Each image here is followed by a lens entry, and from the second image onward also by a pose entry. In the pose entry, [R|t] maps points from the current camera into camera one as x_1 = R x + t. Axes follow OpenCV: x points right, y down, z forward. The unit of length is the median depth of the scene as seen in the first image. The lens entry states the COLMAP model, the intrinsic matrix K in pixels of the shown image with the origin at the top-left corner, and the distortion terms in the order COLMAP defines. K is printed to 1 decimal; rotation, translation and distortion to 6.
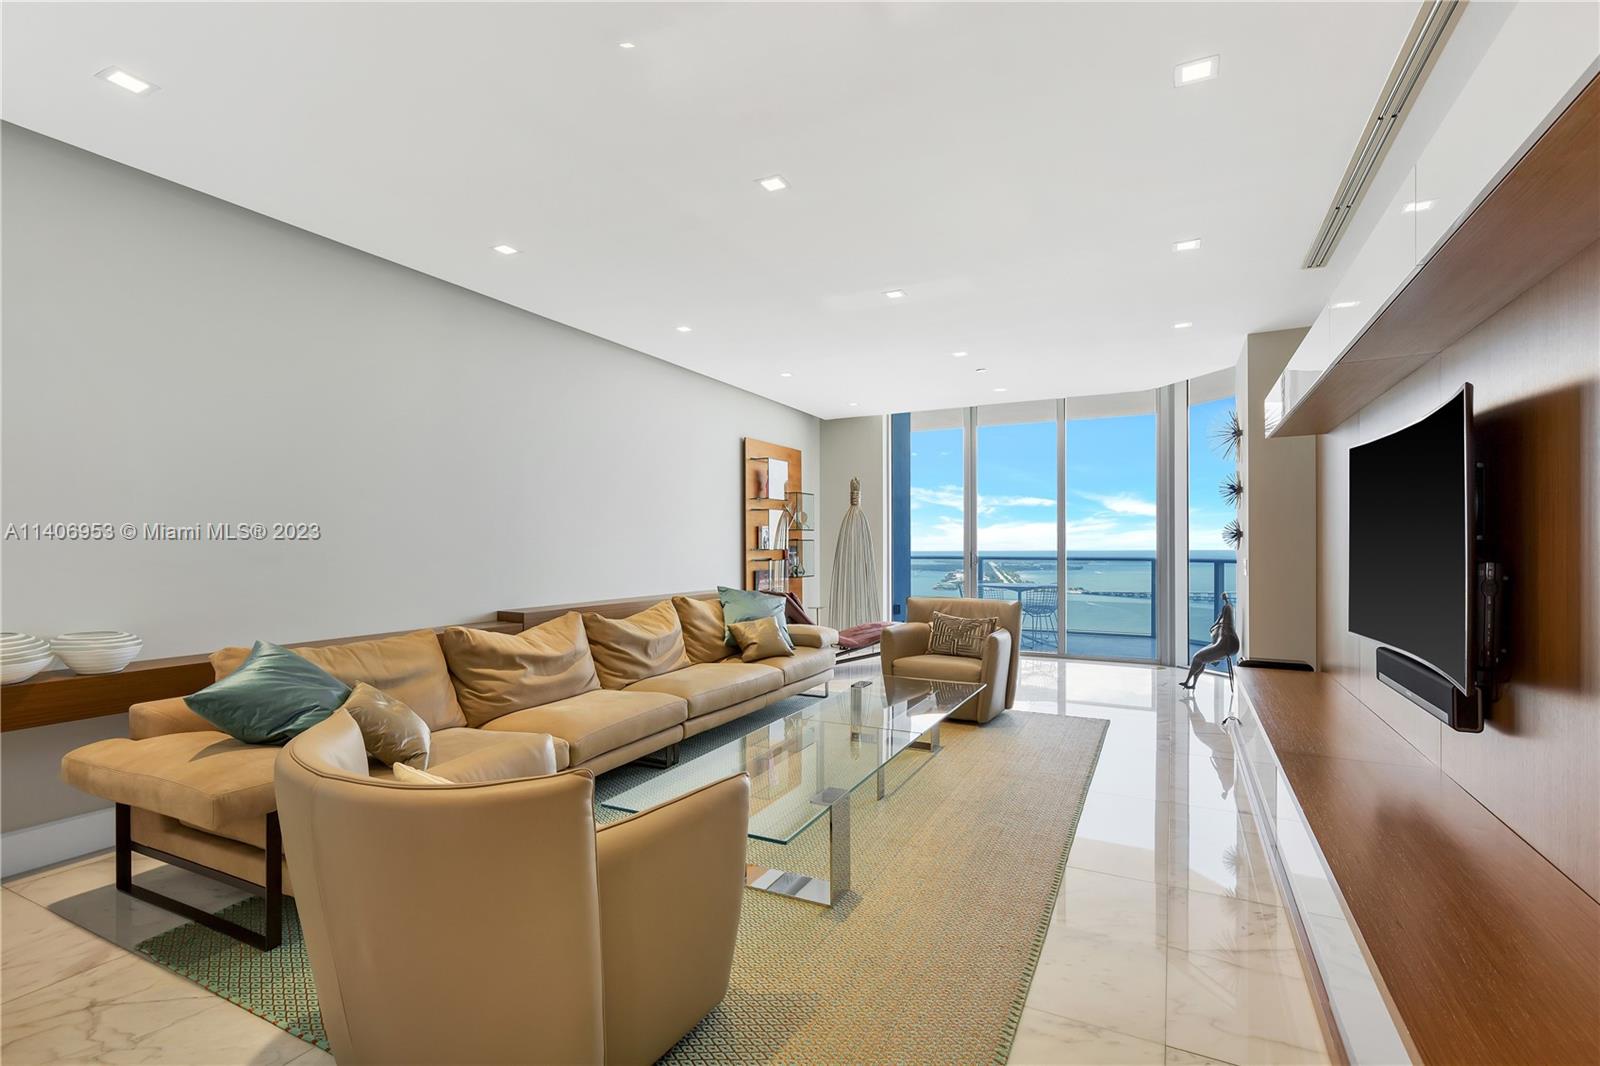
lens RADIAL K [[738.0, 0, 800.0], [0, 738.0, 533.0], [0, 0, 1]] dist [0.000203, -0.000046]
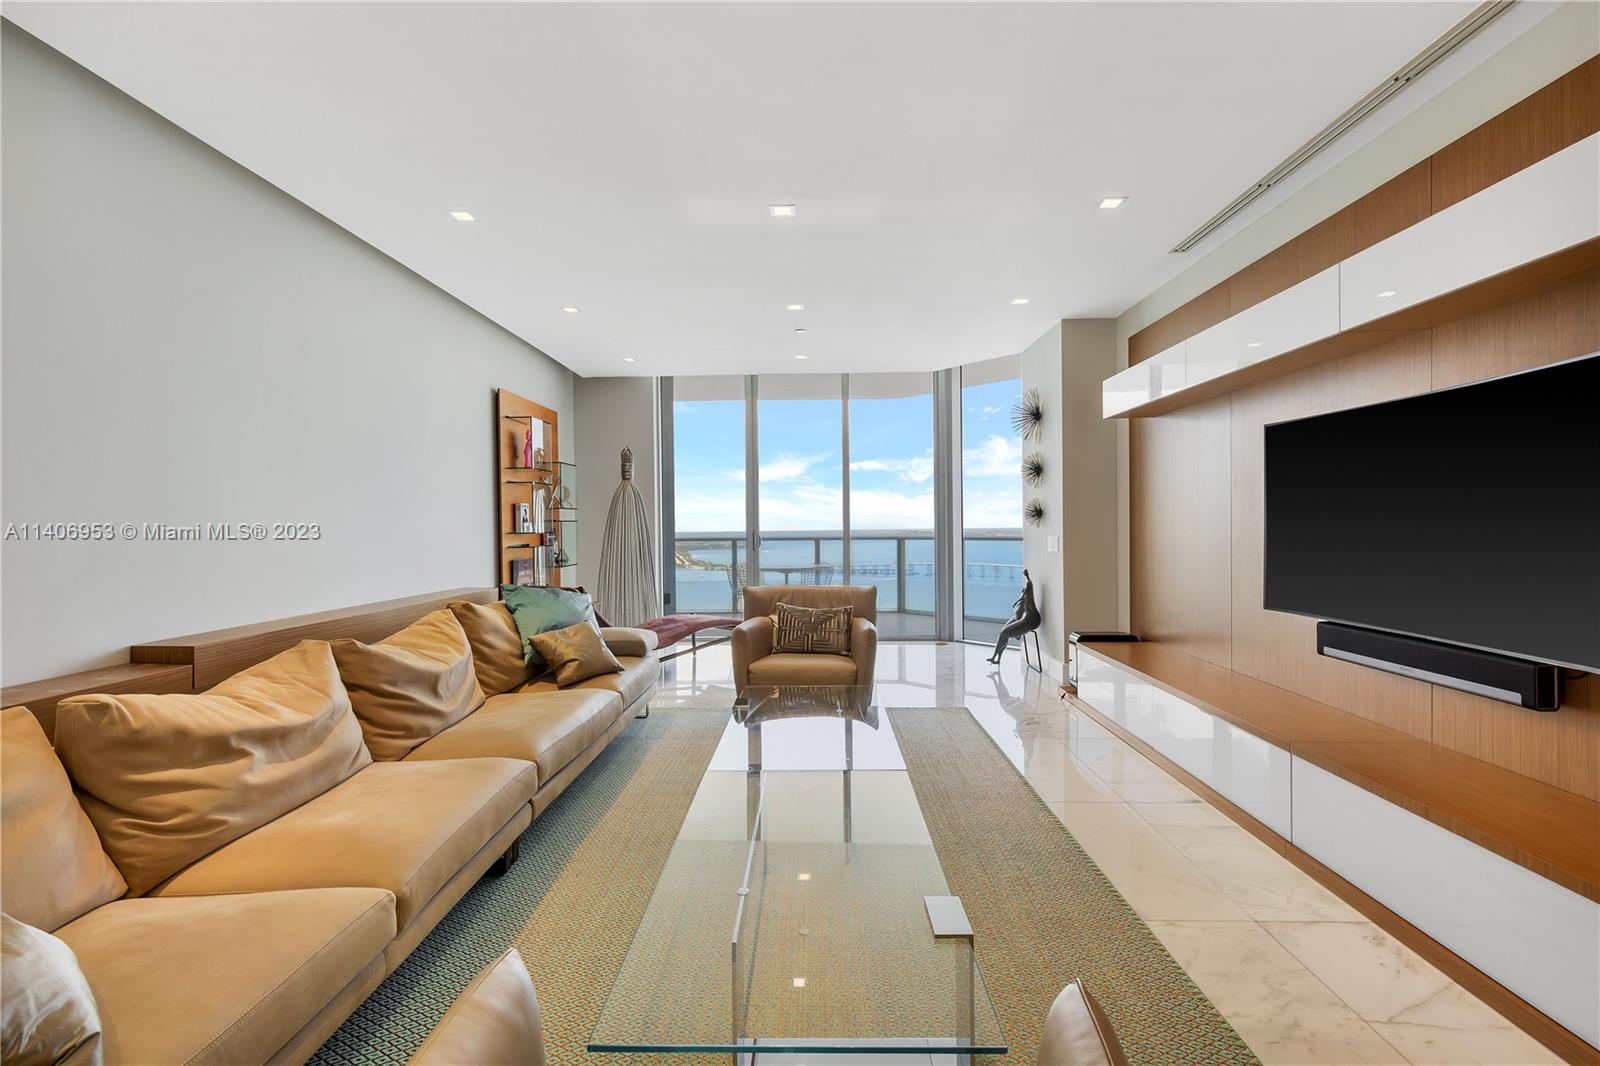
lens RADIAL K [[734.1, 0, 812.2], [0, 734.1, 524.0], [0, 0, 1]] dist [0.001026, 0.000270]
pose [[0.899377, -0.007375, 0.437113, -0.165591], [0.001485, 0.999903, 0.013816, 0.003499], [-0.437172, -0.011777, 0.899301, 0.233419]]
